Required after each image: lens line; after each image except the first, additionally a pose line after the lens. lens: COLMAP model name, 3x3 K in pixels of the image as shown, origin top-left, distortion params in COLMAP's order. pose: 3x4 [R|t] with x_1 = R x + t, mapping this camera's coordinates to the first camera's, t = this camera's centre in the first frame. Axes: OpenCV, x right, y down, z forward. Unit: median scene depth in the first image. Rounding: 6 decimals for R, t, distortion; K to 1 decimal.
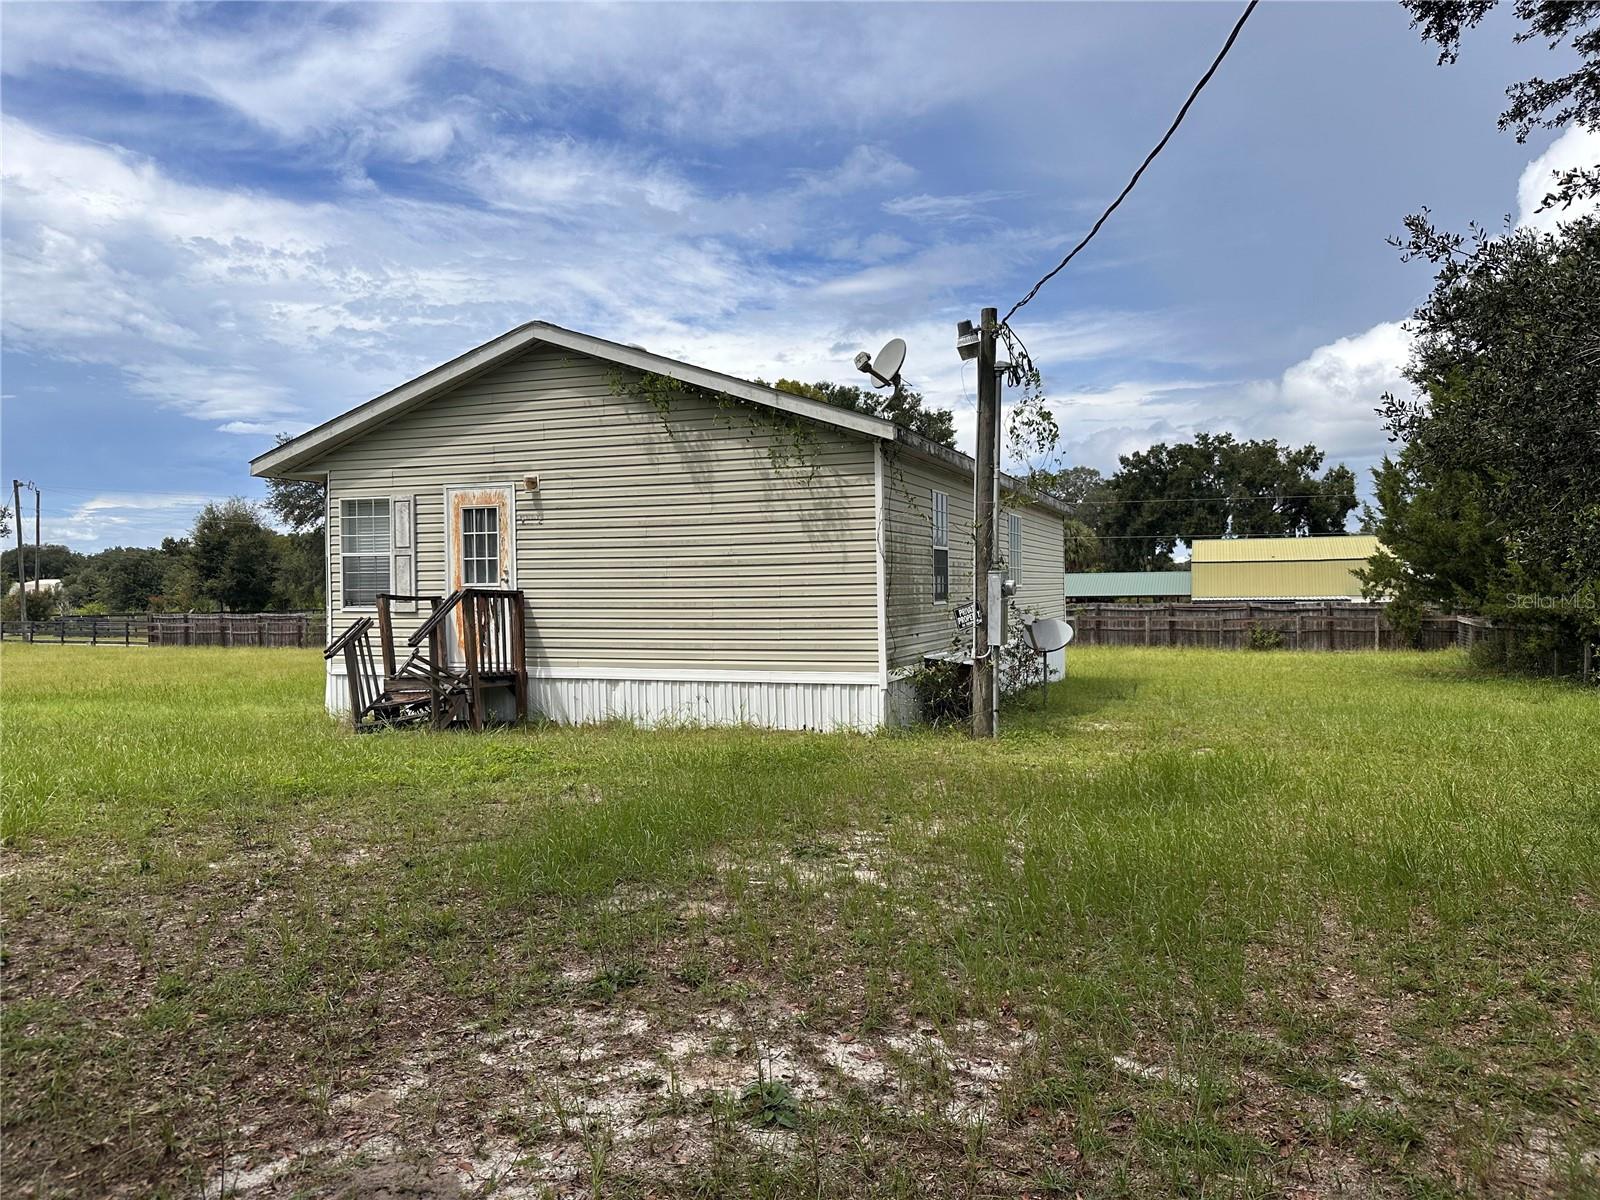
lens RADIAL K [[1130.1, 0, 795.5], [0, 1130.1, 628.3], [0, 0, 1]] dist [0.027534, -0.000879]
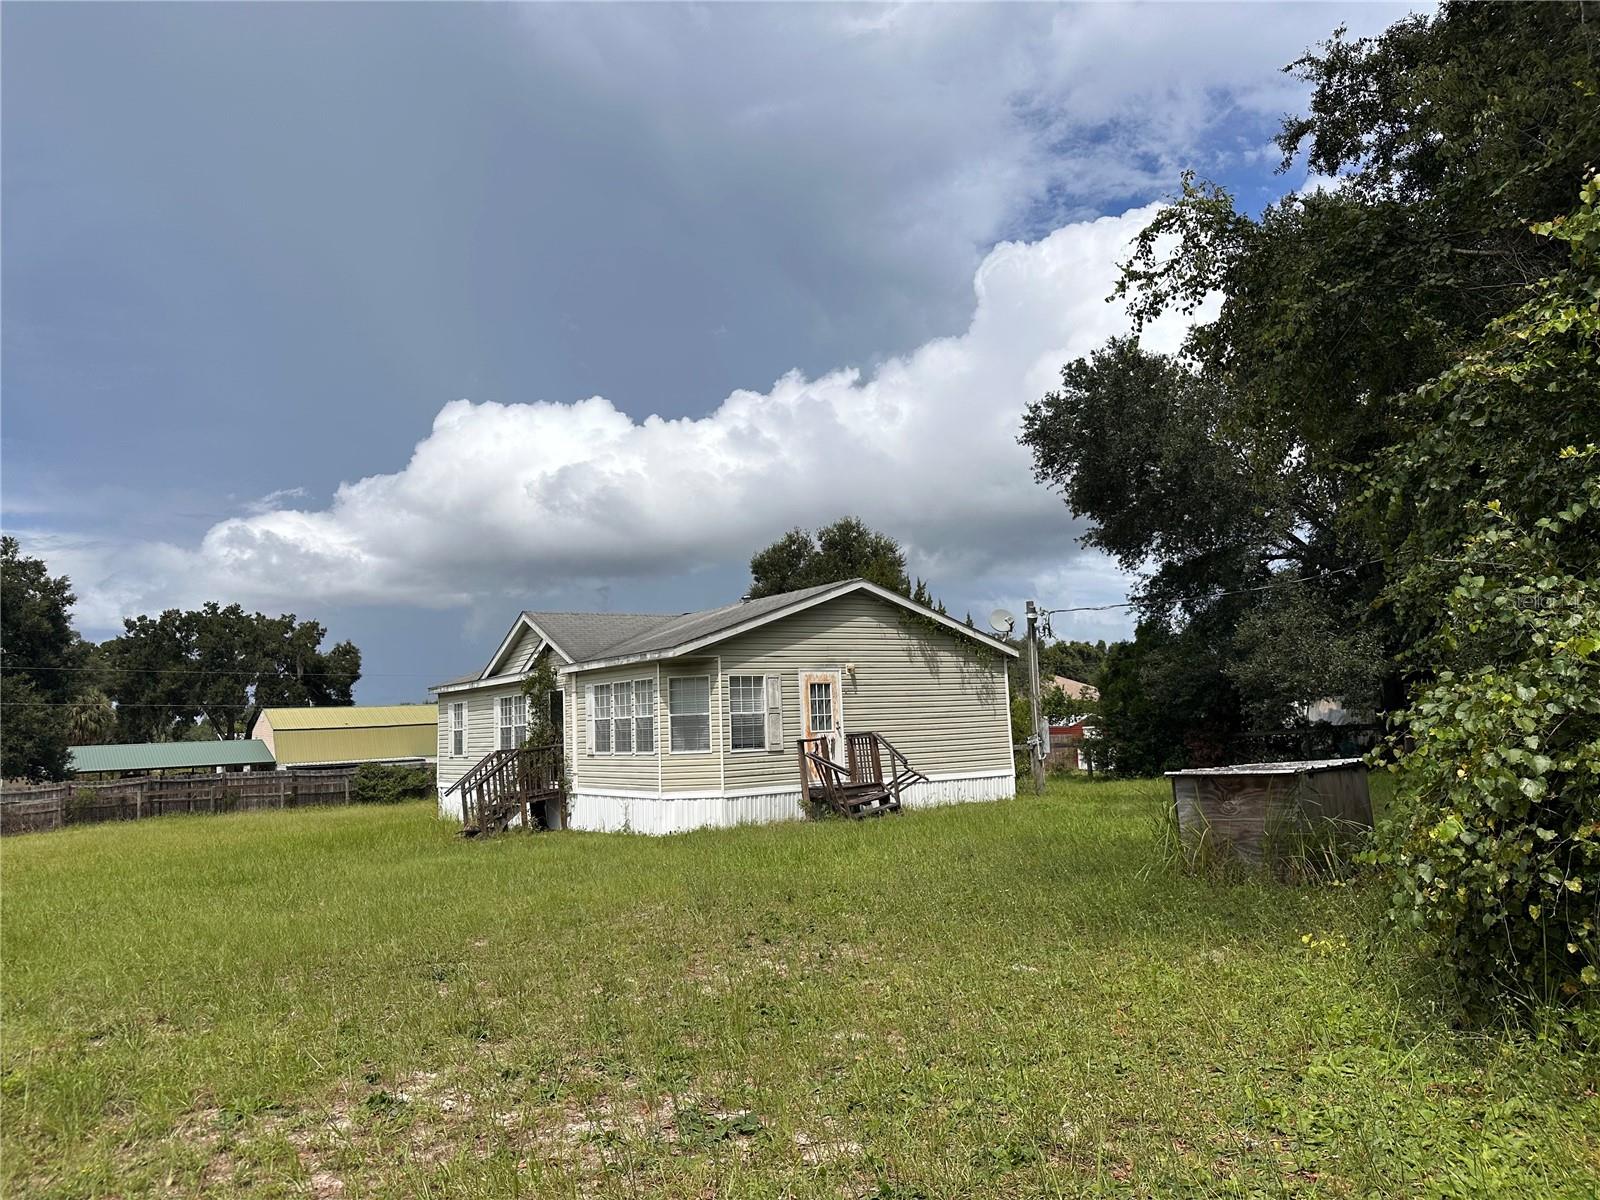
lens RADIAL K [[1209.3, 0, 800.0], [0, 1209.3, 600.0], [0, 0, 1]] dist [-0.074130, 0.001256]
pose [[0.578865, 0.075706, 0.811902, -1.695323], [0.064085, 0.988377, -0.137853, 0.011431], [-0.812901, 0.131829, 0.567285, 0.033422]]
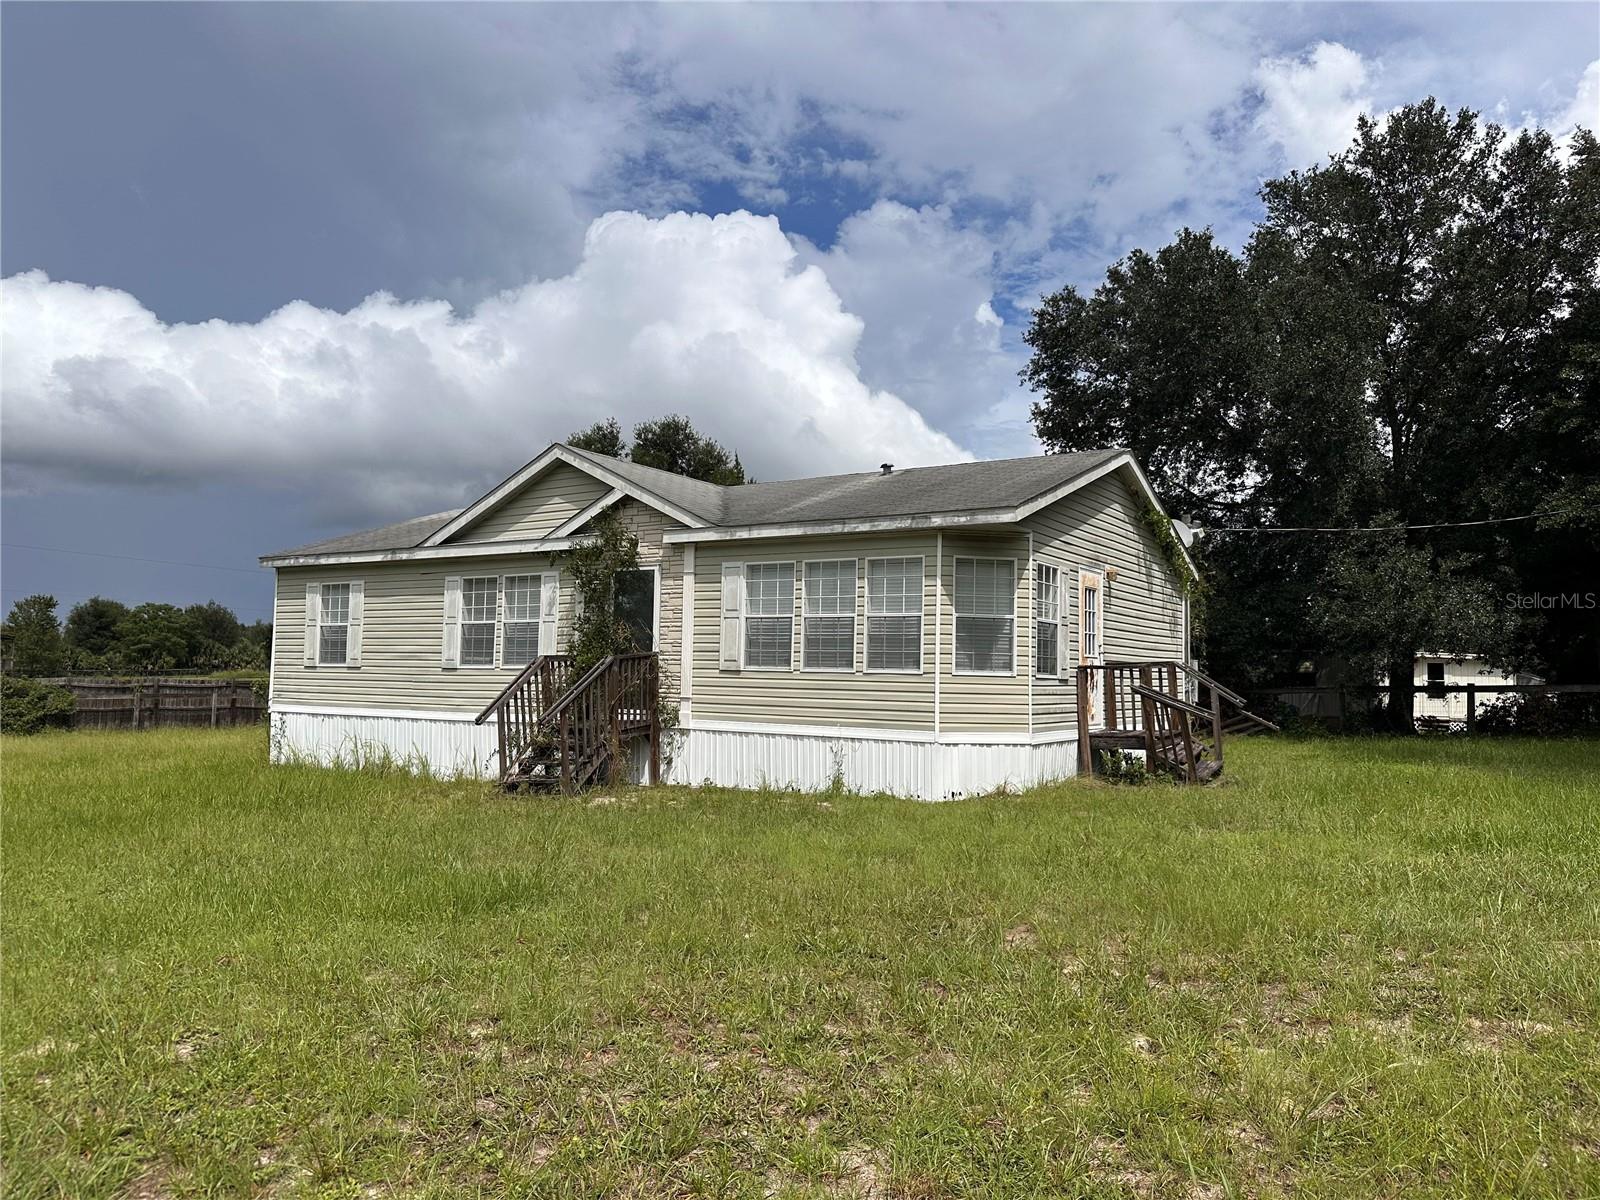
lens RADIAL K [[1130.1, 0, 795.5], [0, 1130.1, 628.3], [0, 0, 1]] dist [0.027534, -0.000879]
pose [[0.216785, 0.056877, 0.974561, -1.450453], [0.014533, 0.998003, -0.061478, -0.000796], [-0.976111, 0.027491, 0.215526, 1.042992]]
